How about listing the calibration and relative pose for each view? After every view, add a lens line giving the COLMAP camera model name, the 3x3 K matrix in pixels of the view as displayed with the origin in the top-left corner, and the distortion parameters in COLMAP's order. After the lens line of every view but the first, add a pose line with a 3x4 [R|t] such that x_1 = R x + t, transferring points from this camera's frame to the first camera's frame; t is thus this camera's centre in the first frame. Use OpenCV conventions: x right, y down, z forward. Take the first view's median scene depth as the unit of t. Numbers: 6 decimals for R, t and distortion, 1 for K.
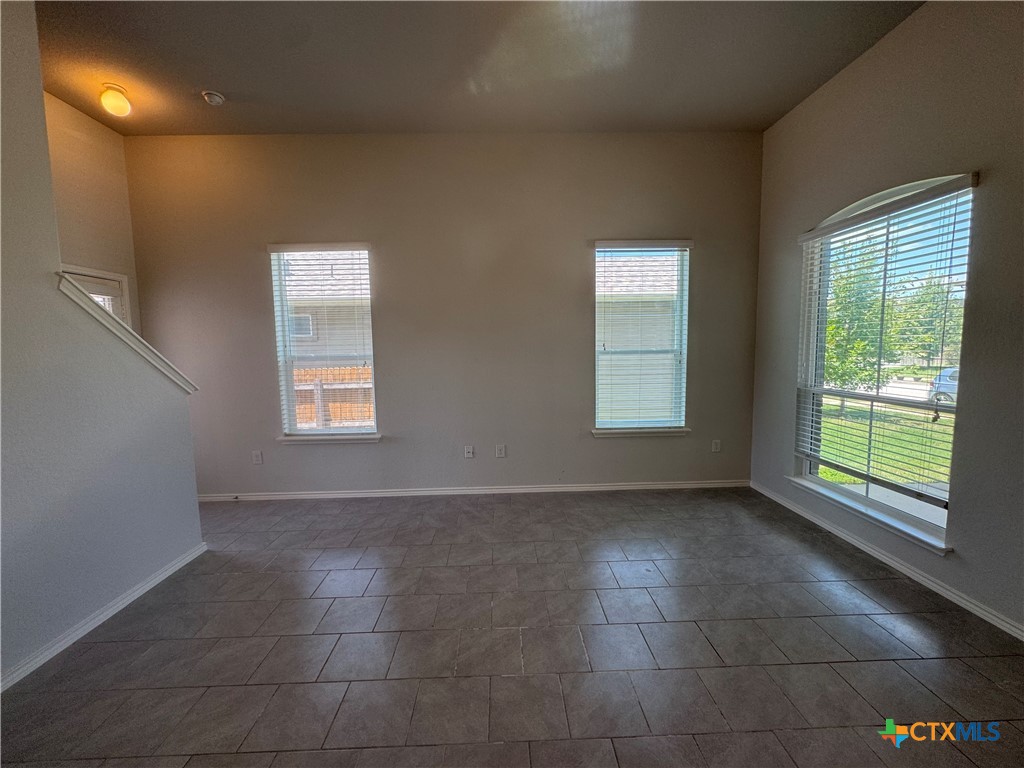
lens RADIAL K [[412.7, 0, 513.1], [0, 412.7, 382.5], [0, 0, 1]] dist [-0.011798, -0.000134]
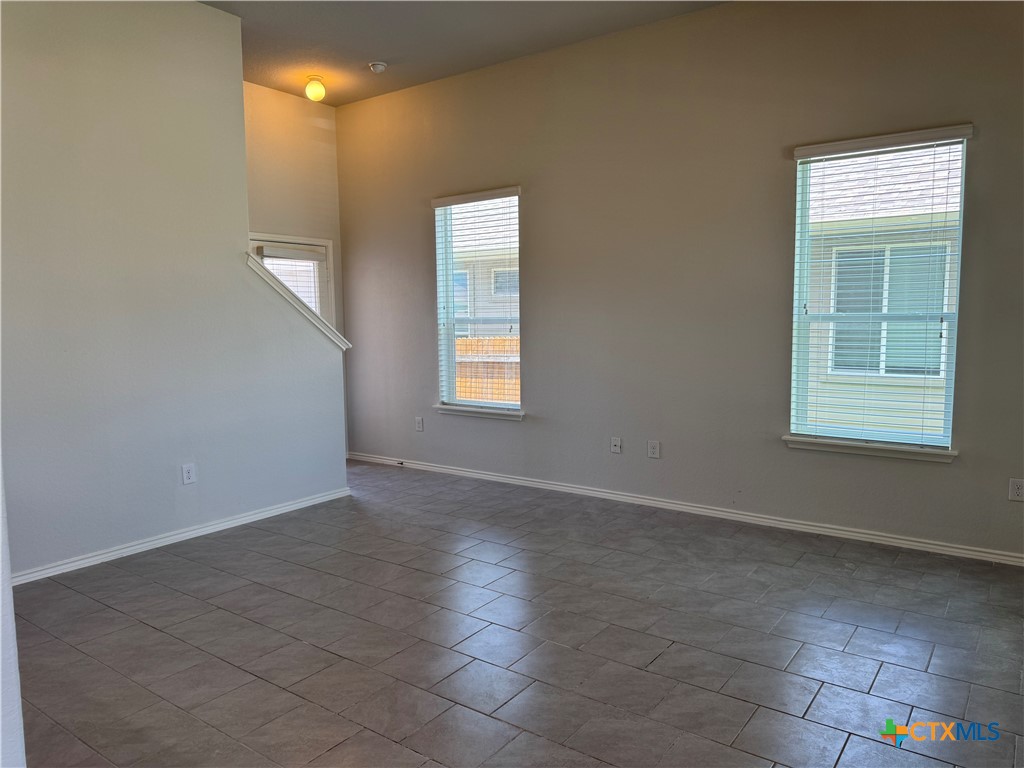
lens RADIAL K [[734.1, 0, 512.3], [0, 734.1, 384.4], [0, 0, 1]] dist [0.051327, -0.065772]
pose [[0.784149, 0.067168, -0.616927, 0.607476], [-0.058188, 0.997704, 0.034665, 0.018844], [0.617838, 0.008715, 0.786257, -0.213066]]
